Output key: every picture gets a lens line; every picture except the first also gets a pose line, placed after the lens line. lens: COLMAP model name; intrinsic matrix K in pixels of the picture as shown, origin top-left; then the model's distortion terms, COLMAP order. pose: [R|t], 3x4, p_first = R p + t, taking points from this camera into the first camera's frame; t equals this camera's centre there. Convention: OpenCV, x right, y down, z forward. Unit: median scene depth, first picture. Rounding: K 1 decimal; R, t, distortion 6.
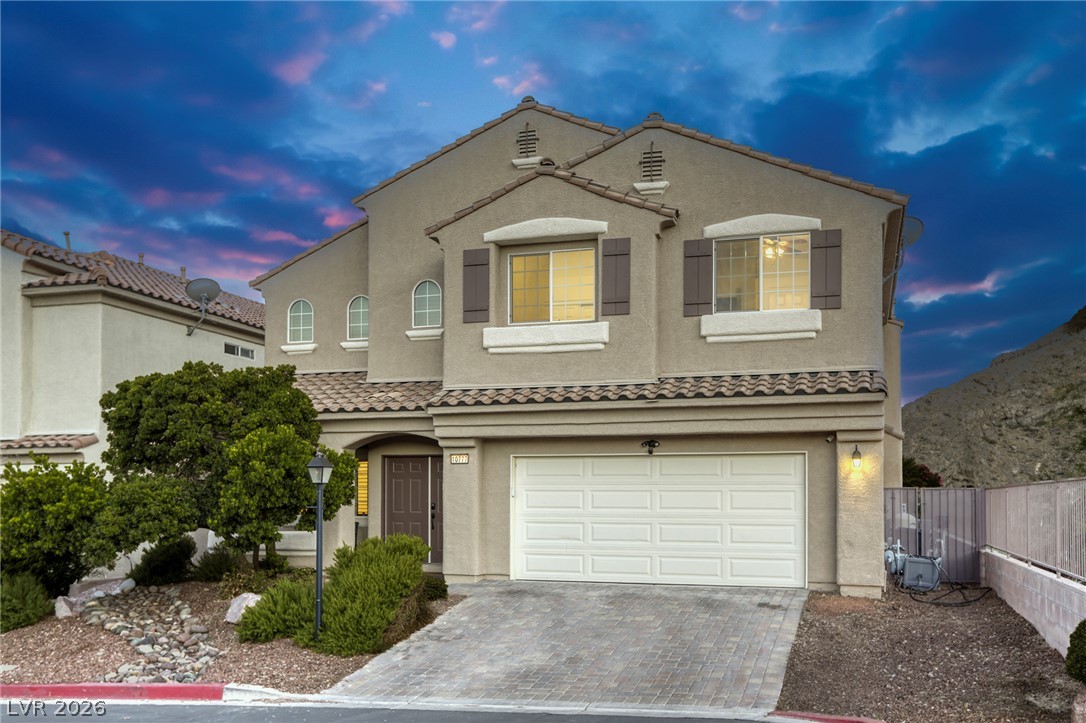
lens RADIAL K [[932.6, 0, 542.9], [0, 932.6, 351.0], [0, 0, 1]] dist [0.028105, 0.011291]
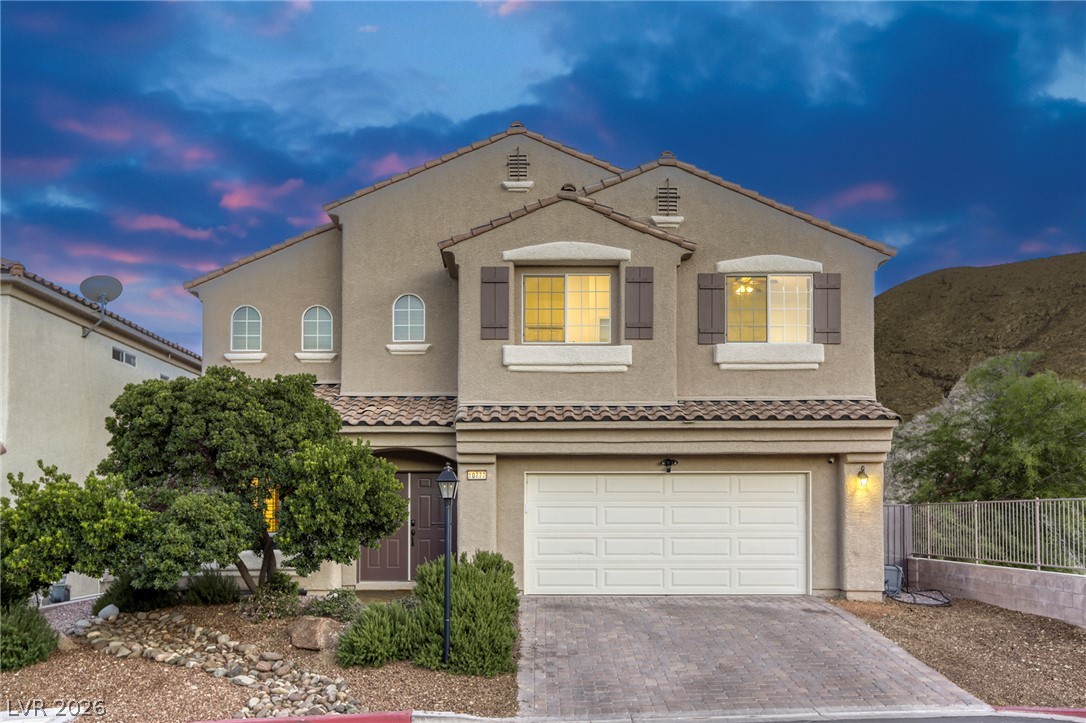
lens RADIAL K [[882.9, 0, 541.4], [0, 882.9, 372.9], [0, 0, 1]] dist [0.008222, 0.035465]
pose [[0.960333, 0.041852, 0.275699, -0.307198], [-0.040688, 0.999122, -0.009942, 0.013736], [-0.275873, -0.001670, 0.961193, 0.077644]]
